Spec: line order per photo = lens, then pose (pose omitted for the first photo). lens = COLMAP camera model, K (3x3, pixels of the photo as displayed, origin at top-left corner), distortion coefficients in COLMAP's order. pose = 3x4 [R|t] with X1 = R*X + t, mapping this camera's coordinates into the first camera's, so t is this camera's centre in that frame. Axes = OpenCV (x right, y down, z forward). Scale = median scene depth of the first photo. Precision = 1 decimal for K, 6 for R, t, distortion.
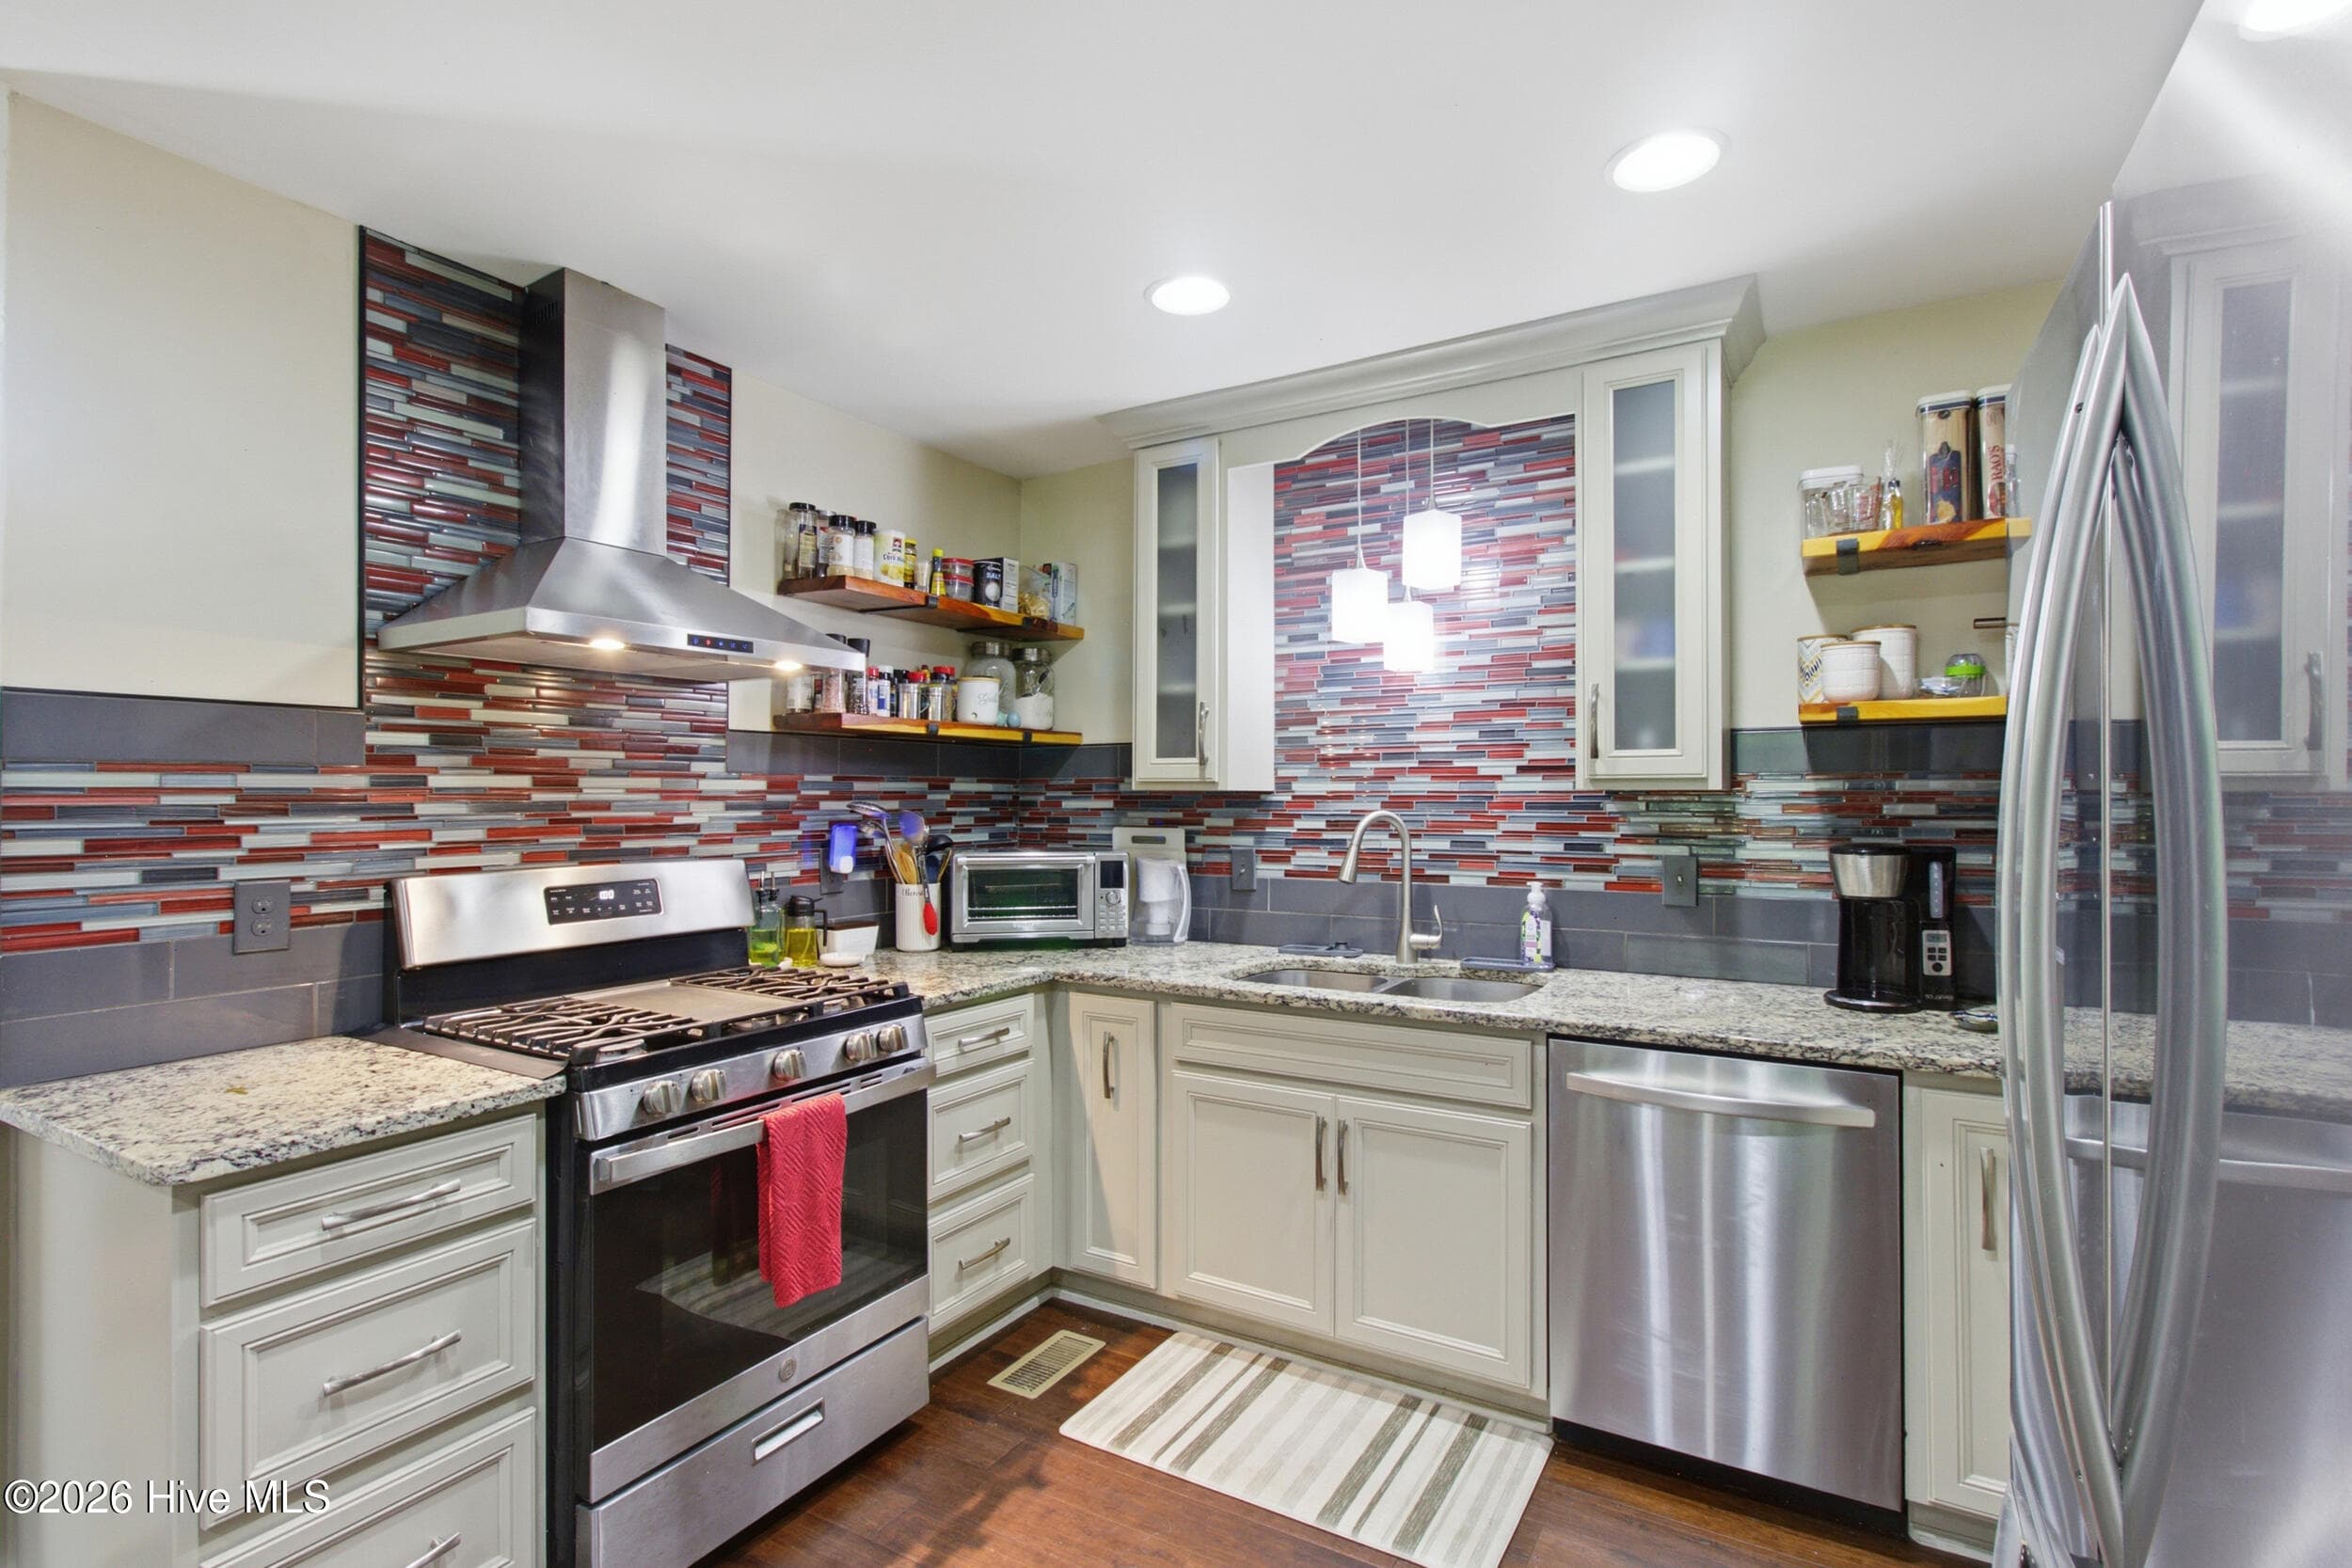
lens RADIAL K [[1110.4, 0, 1176.0], [0, 1110.4, 784.0], [0, 0, 1]] dist [-0.046933, 0.058104]
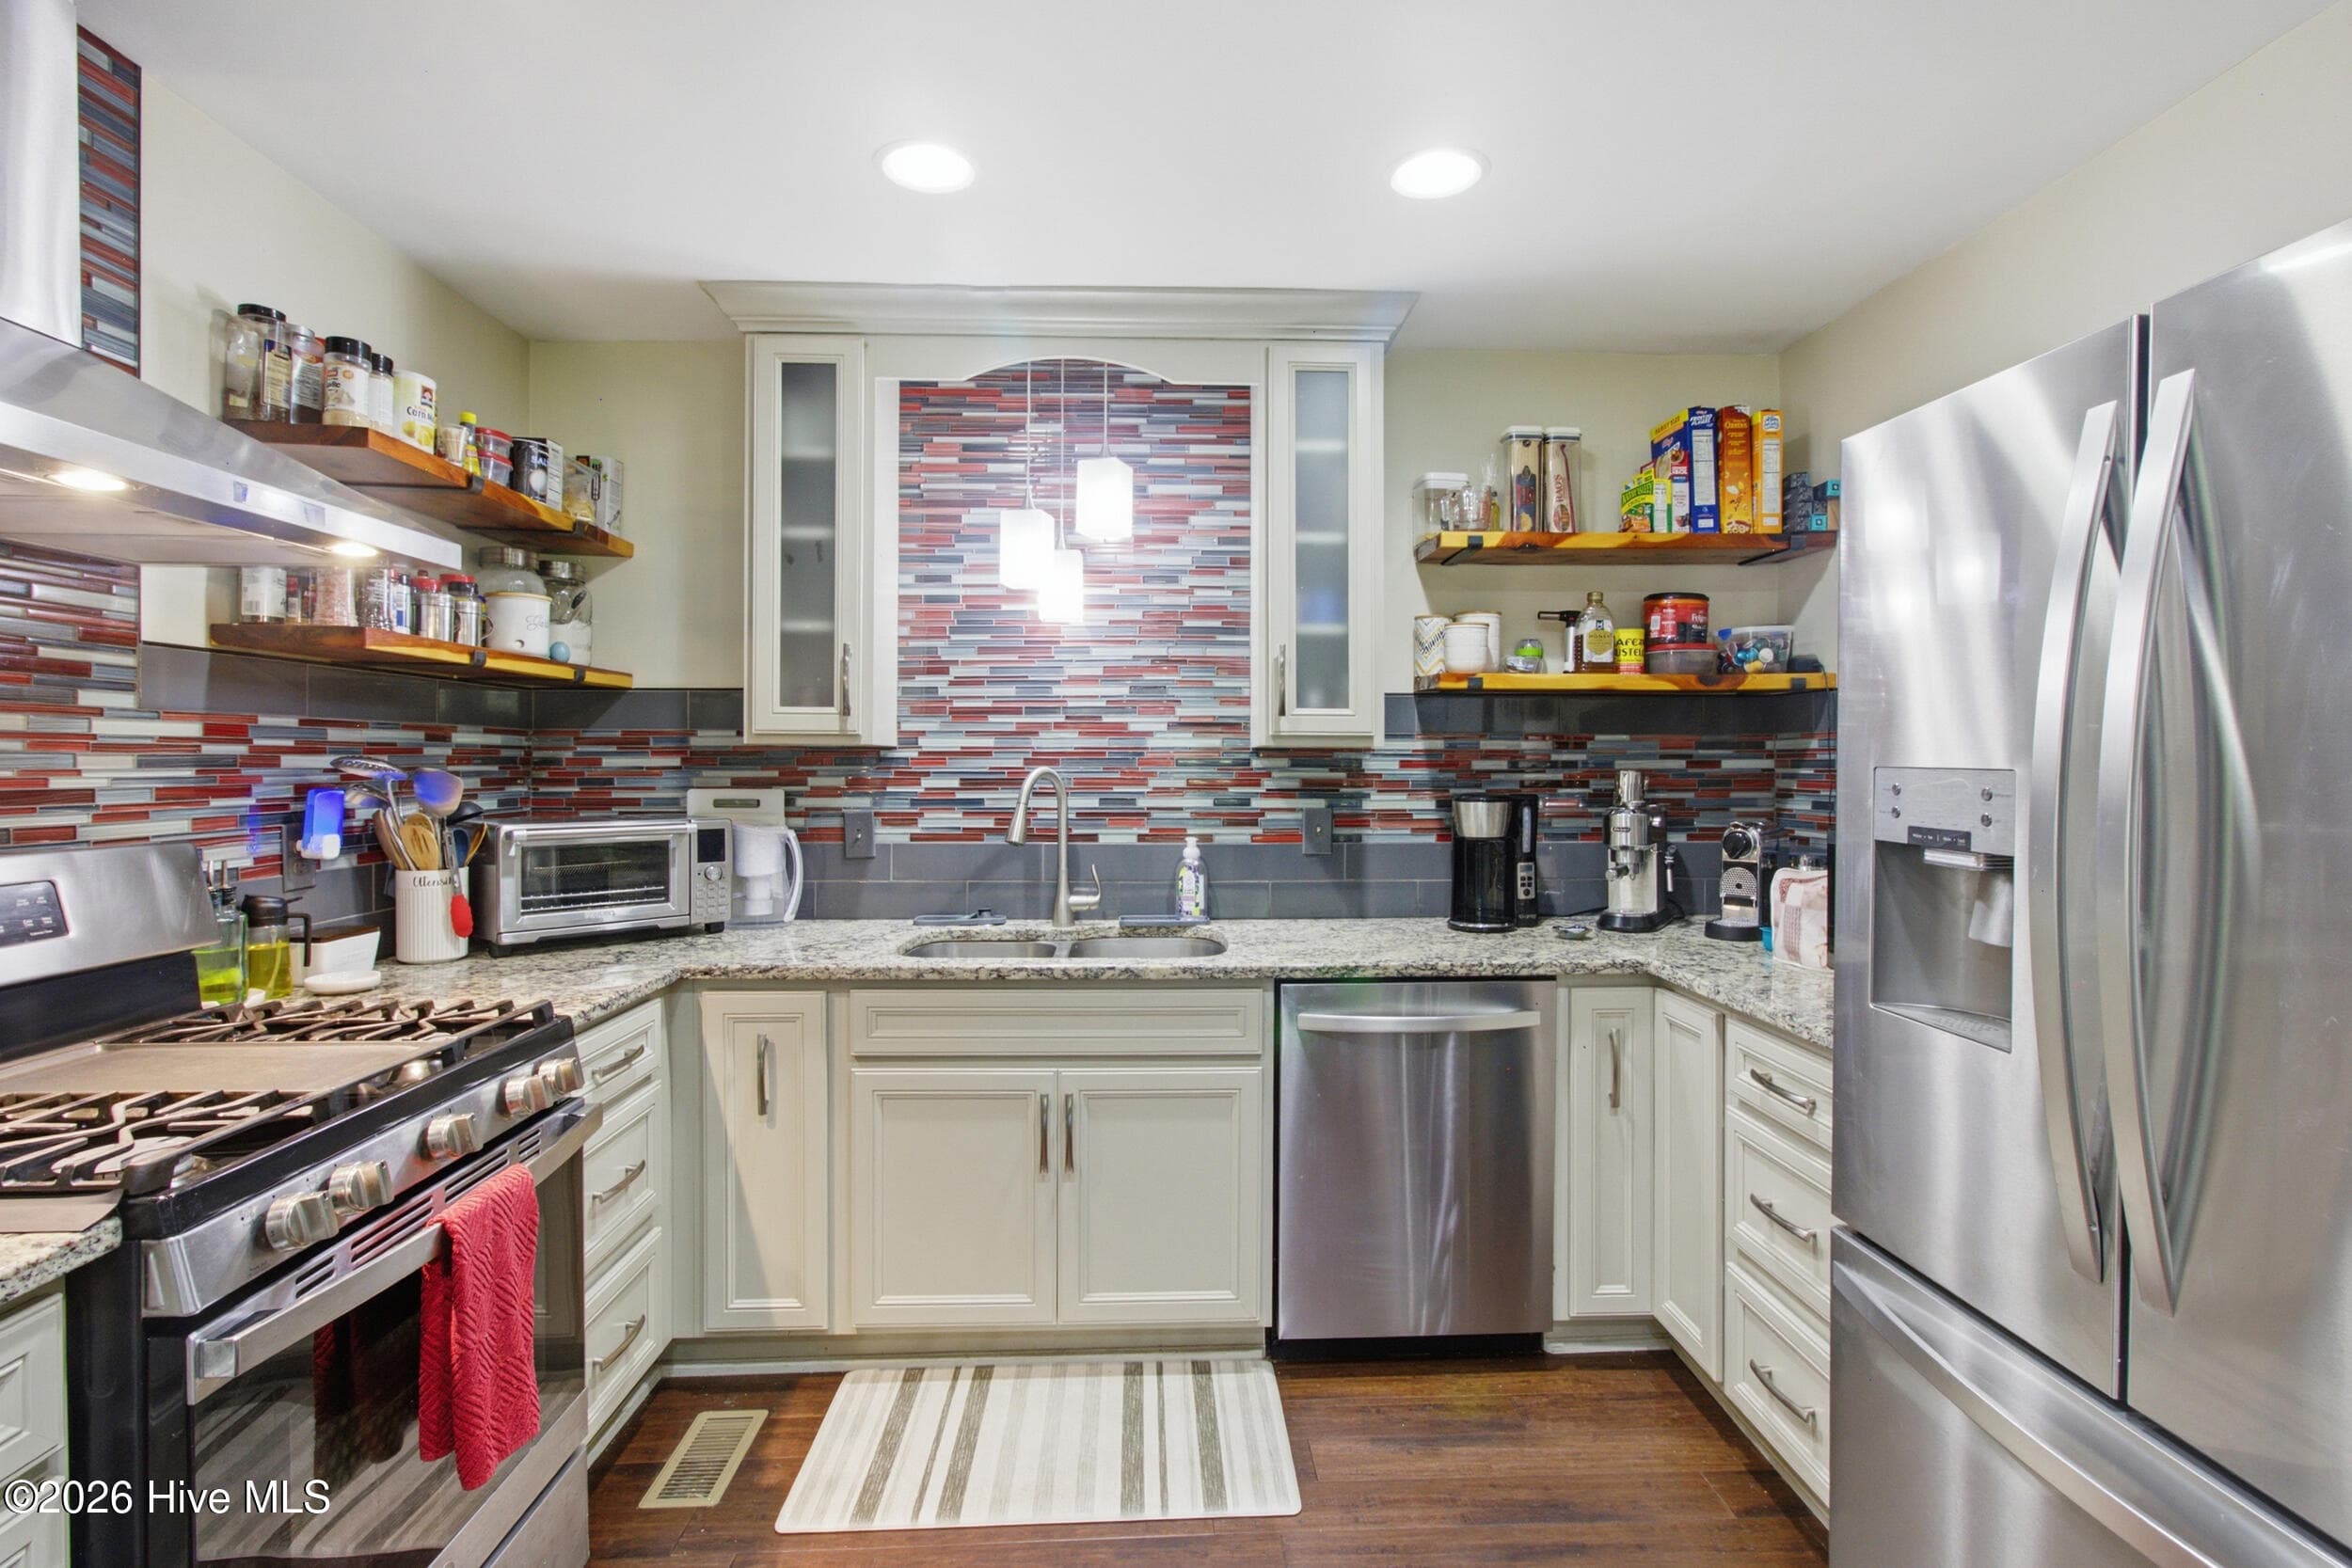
lens RADIAL K [[1129.4, 0, 1182.7], [0, 1129.4, 769.5], [0, 0, 1]] dist [-0.008343, 0.000657]
pose [[0.833657, -0.002418, 0.552278, -0.256970], [-0.008276, 0.999823, 0.016869, 0.008802], [-0.552221, -0.018633, 0.833489, 0.125480]]
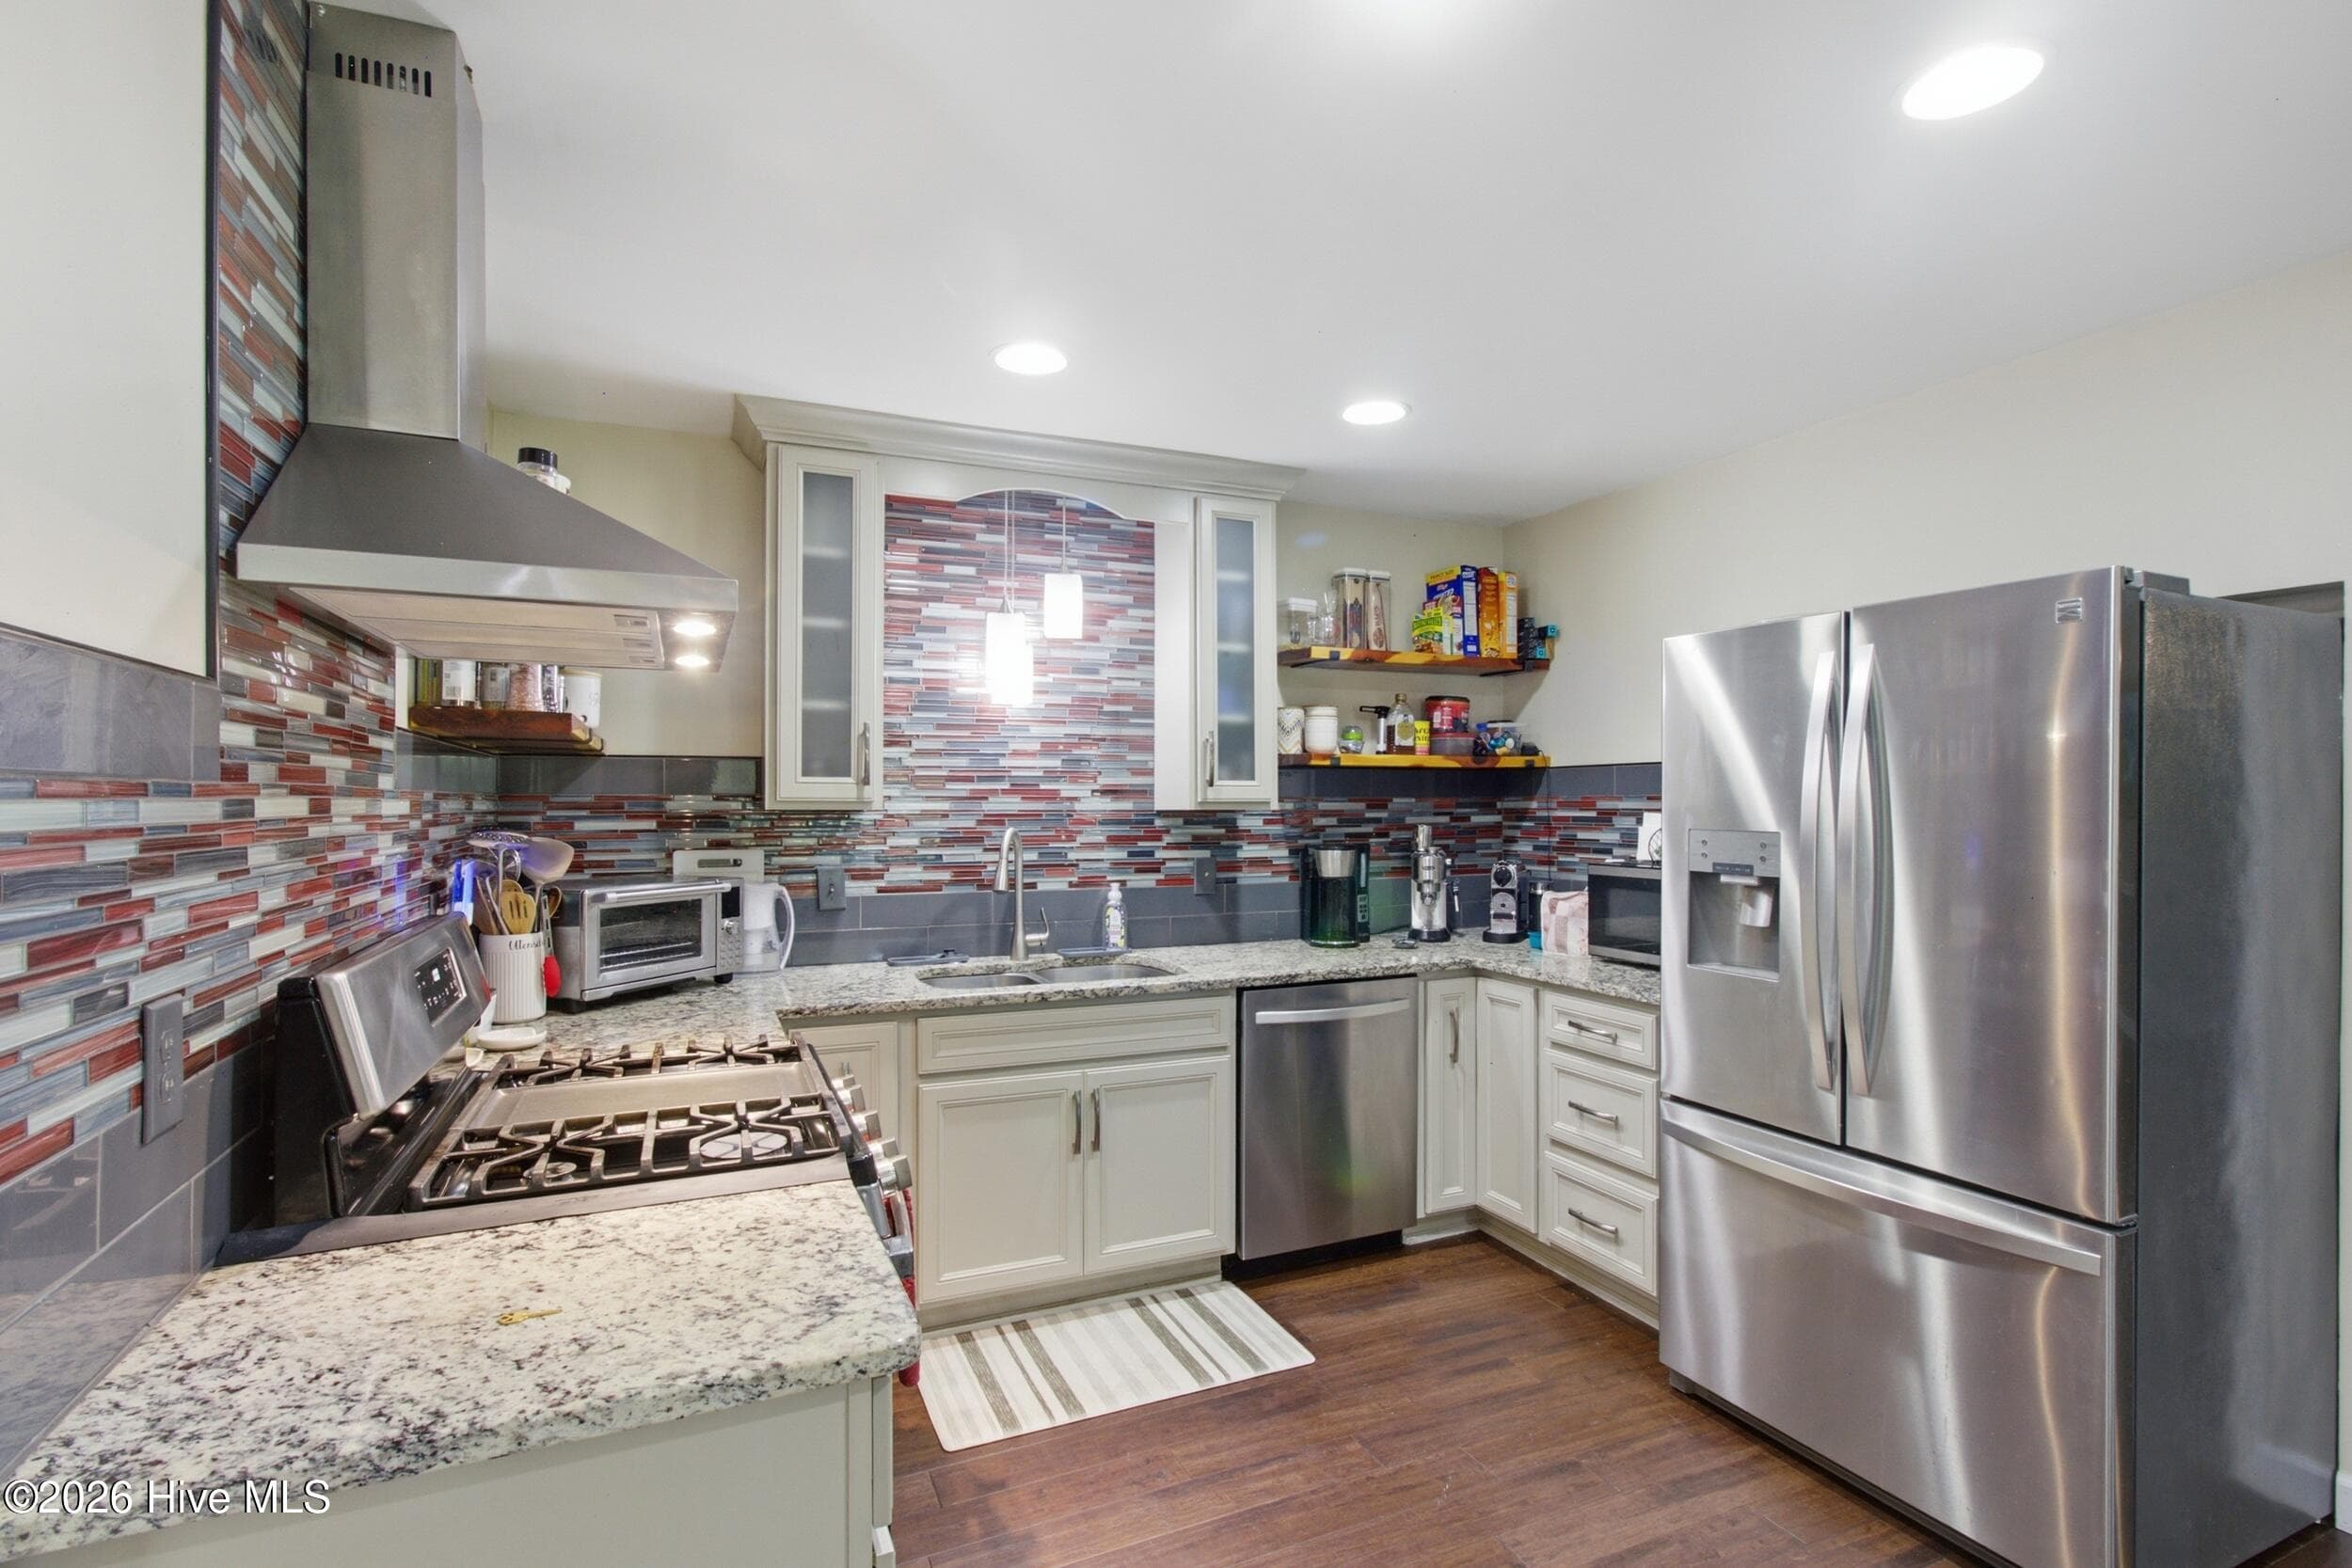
lens RADIAL K [[1117.4, 0, 1172.7], [0, 1117.4, 809.0], [0, 0, 1]] dist [-0.031228, 0.000159]
pose [[0.574200, -0.004310, 0.818704, -0.666744], [-0.007120, 0.999922, 0.010258, -0.008103], [-0.818684, -0.011719, 0.574125, 0.211816]]
